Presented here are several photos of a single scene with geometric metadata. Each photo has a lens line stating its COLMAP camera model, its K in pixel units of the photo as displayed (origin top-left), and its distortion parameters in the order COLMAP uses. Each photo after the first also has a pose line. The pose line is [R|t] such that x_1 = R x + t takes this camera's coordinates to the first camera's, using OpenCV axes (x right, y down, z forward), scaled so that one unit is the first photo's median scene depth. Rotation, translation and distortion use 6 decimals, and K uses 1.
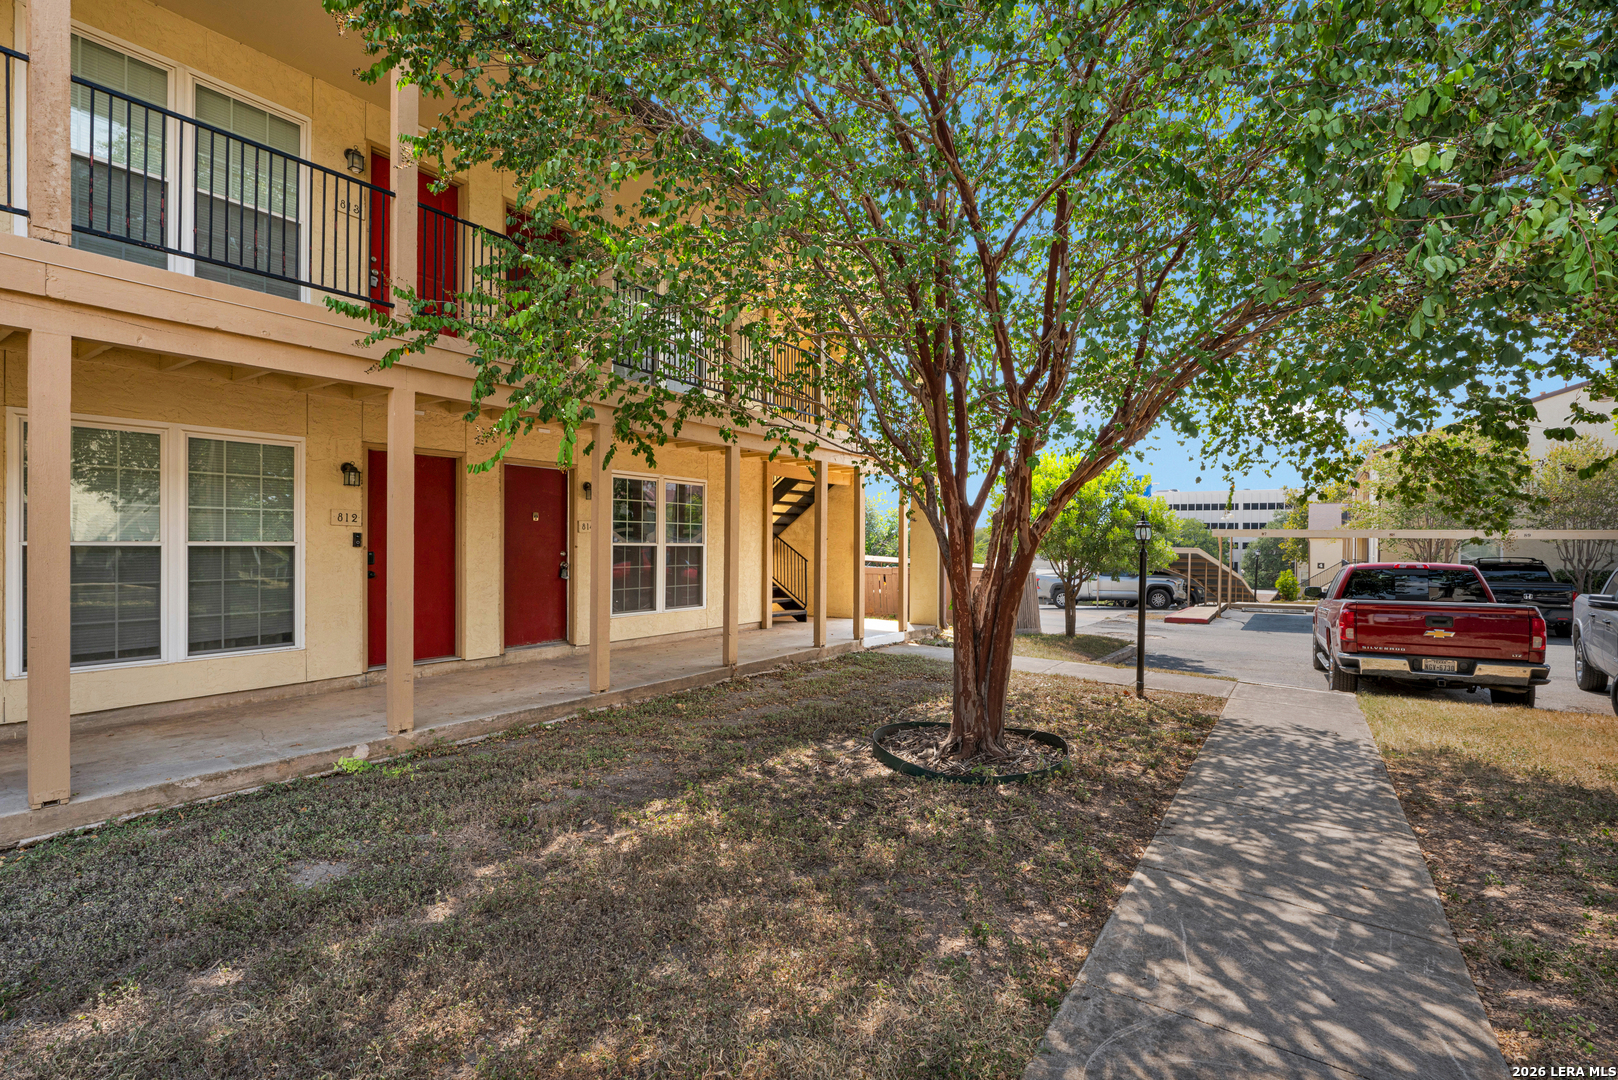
lens RADIAL K [[753.0, 0, 809.0], [0, 753.0, 540.0], [0, 0, 1]] dist [-0.000639, -0.000056]
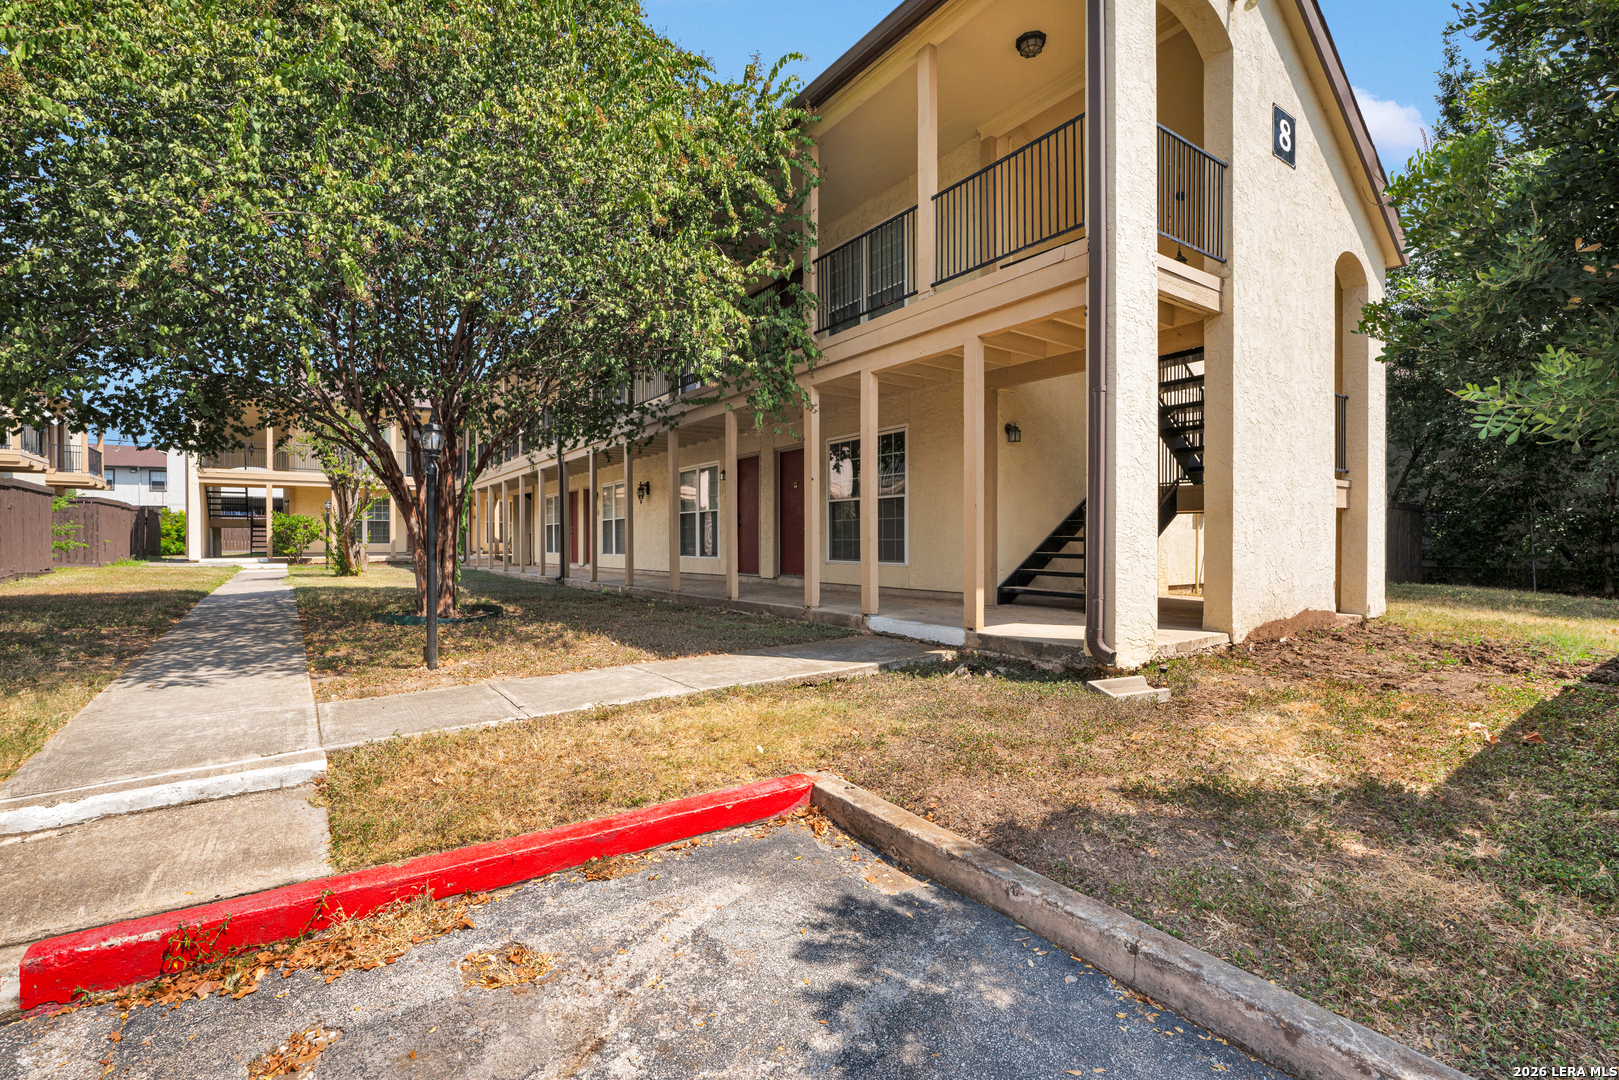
lens RADIAL K [[753.4, 0, 809.5], [0, 753.4, 540.0], [0, 0, 1]] dist [-0.000639, -0.000056]
pose [[-0.352309, -0.001311, -0.935883, 0.979604], [0.009725, 0.999940, -0.005062, 0.081907], [0.935833, -0.010884, -0.352275, 1.575960]]
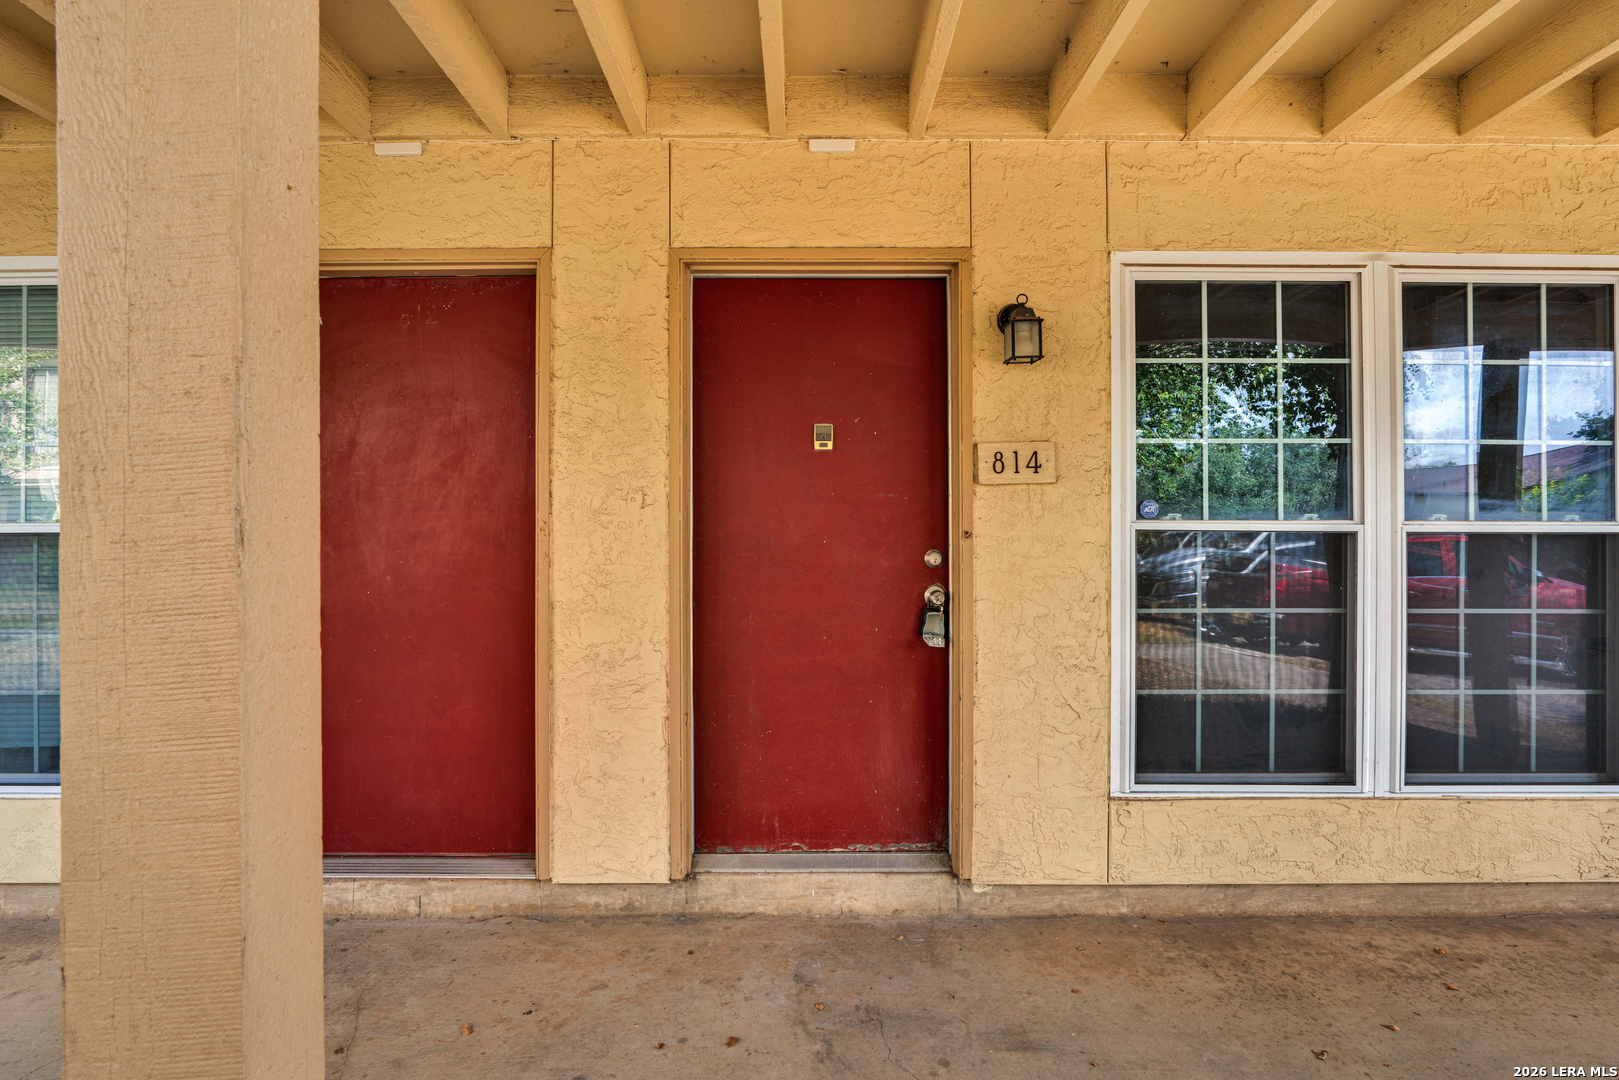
lens RADIAL K [[718.0, 0, 809.5], [0, 718.0, 540.0], [0, 0, 1]] dist [-0.019150, 0.000111]
pose [[0.561815, 0.003690, -0.827255, -0.130443], [0.004922, 0.999957, 0.007803, 0.009026], [0.827248, -0.008456, 0.561773, 0.861903]]
